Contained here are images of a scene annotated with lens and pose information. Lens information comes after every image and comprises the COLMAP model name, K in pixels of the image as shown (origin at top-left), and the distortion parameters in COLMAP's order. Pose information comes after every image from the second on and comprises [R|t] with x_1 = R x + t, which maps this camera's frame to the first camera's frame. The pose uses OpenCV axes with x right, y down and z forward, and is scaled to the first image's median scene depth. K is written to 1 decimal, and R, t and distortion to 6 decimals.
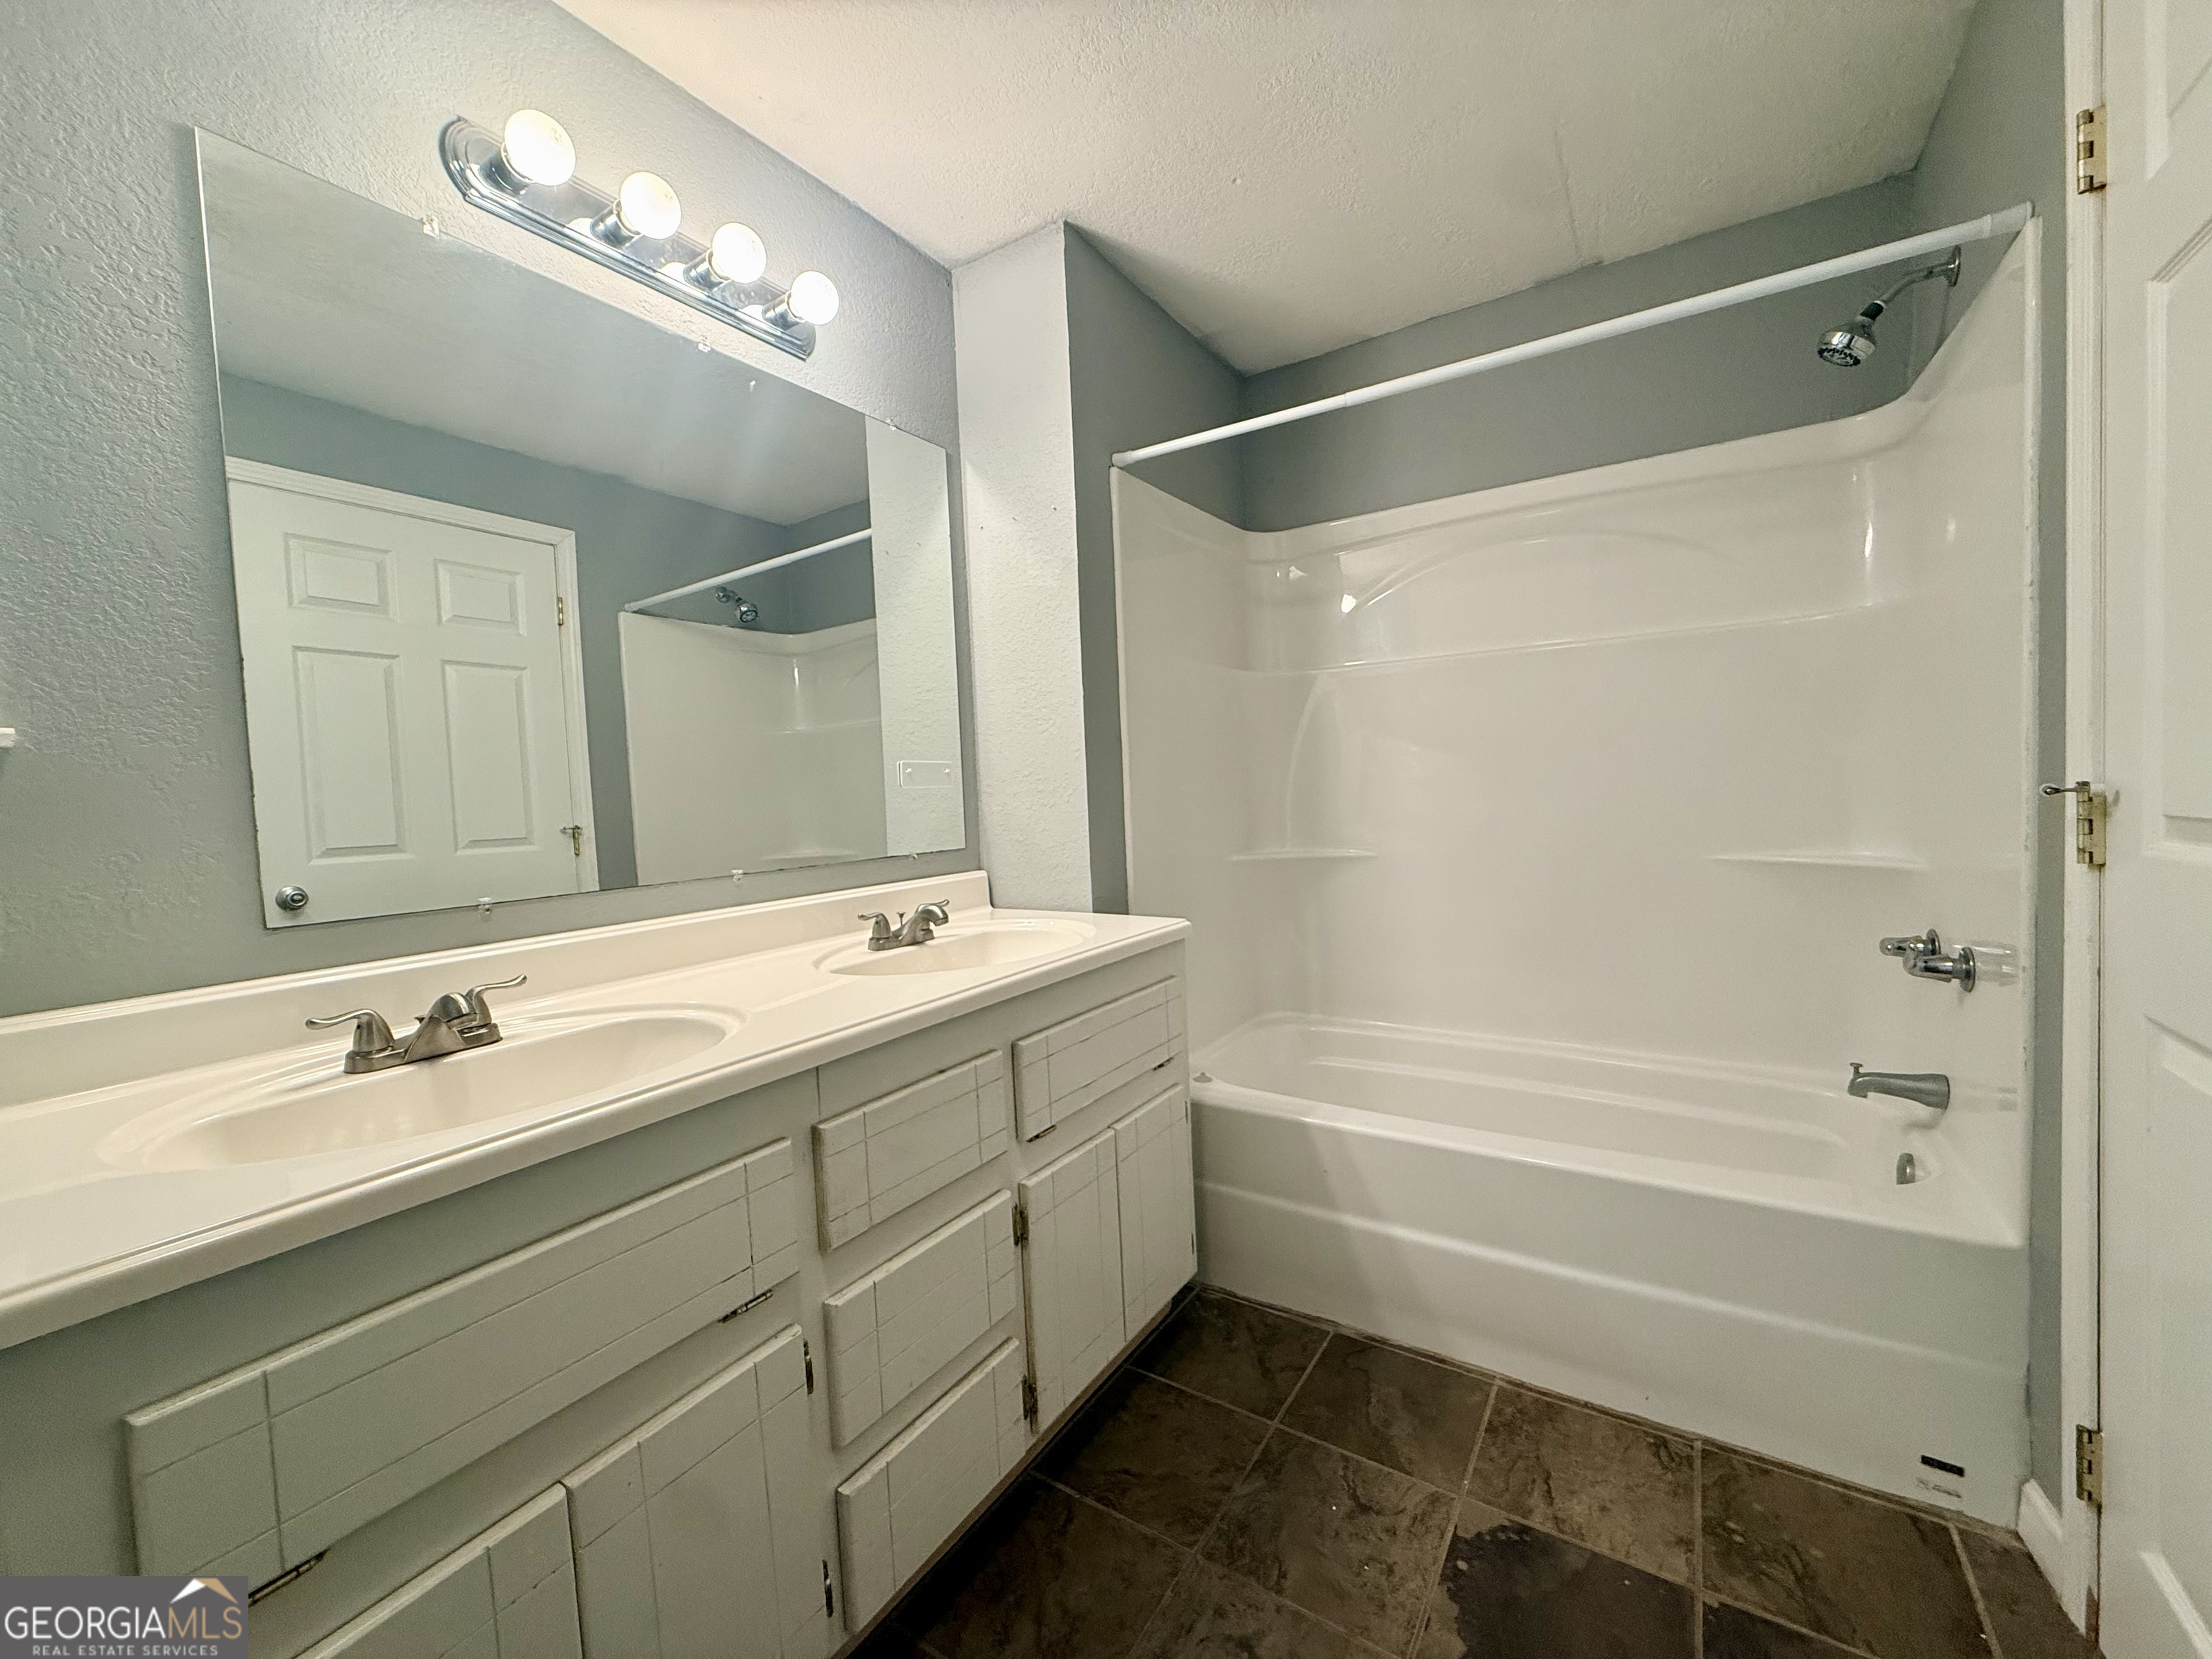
lens RADIAL K [[886.5, 0, 1097.6], [0, 886.5, 824.8], [0, 0, 1]] dist [0.000134, -0.000099]
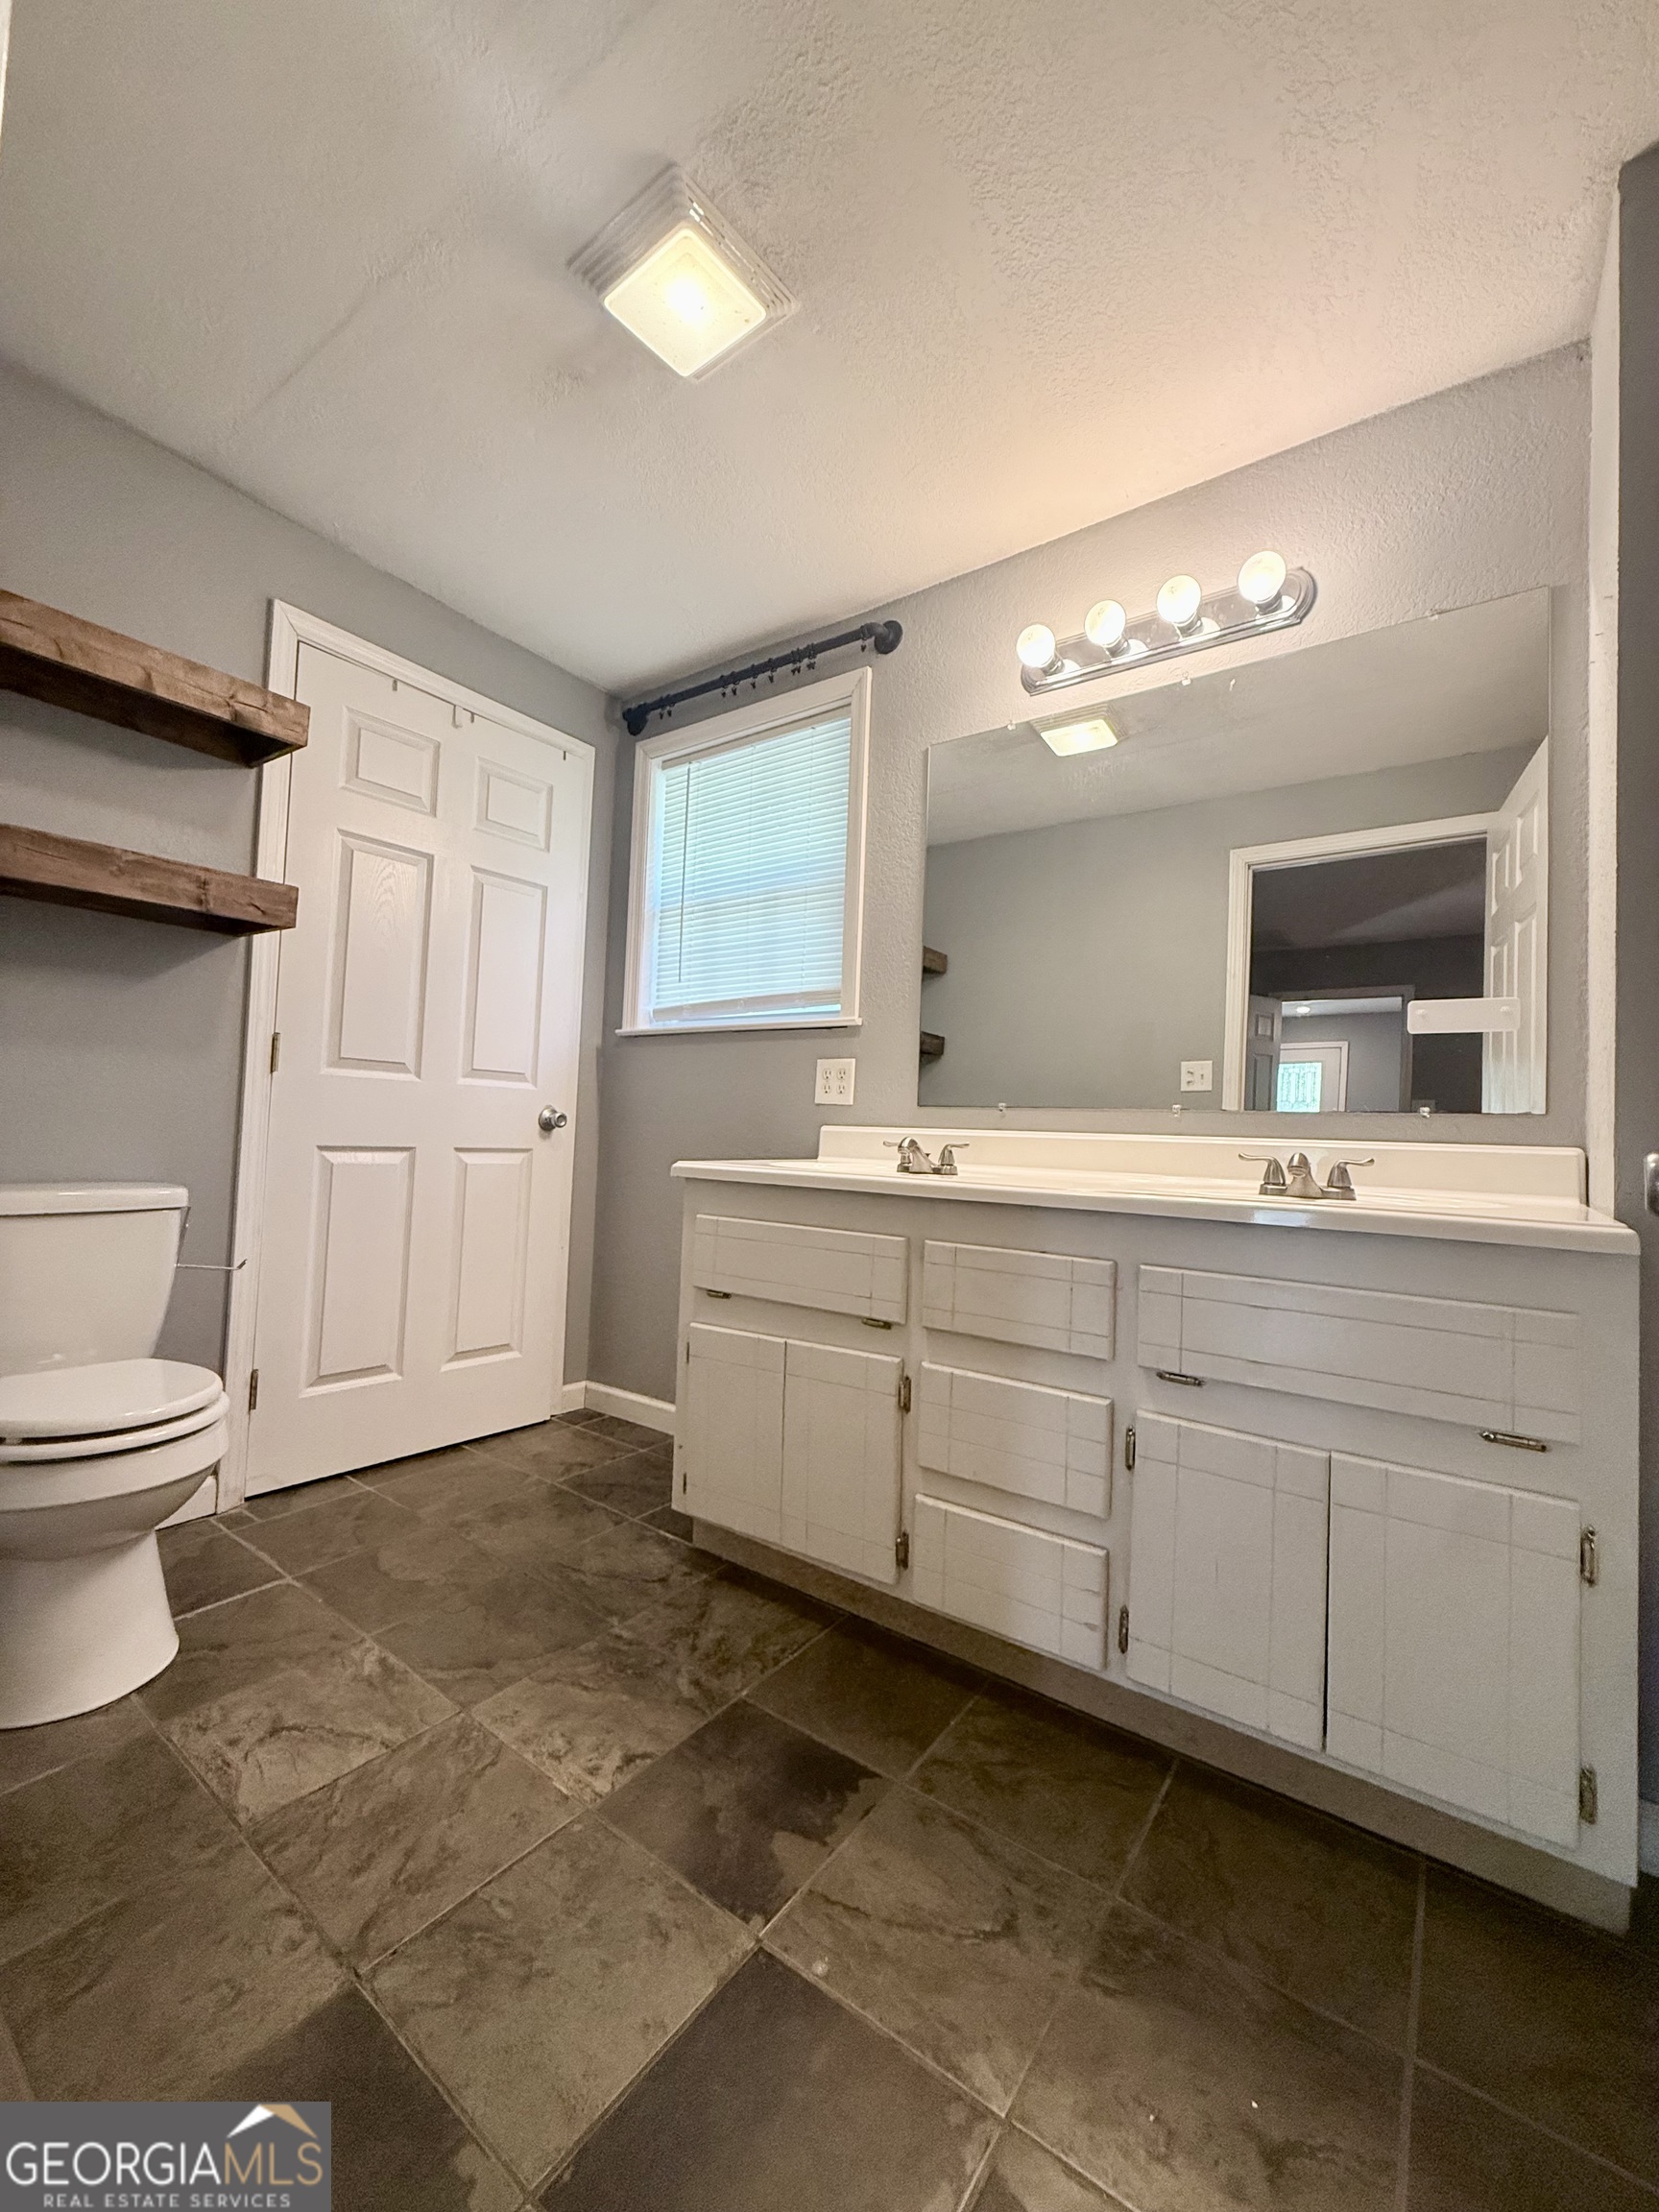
lens RADIAL K [[886.5, 0, 832.5], [0, 886.5, 1096.7], [0, 0, 1]] dist [0.000134, -0.000099]
pose [[-0.048669, -0.002743, -0.998811, 0.919405], [-0.071684, 0.997427, 0.000754, 0.080937], [0.996239, 0.071636, -0.048740, 0.689155]]
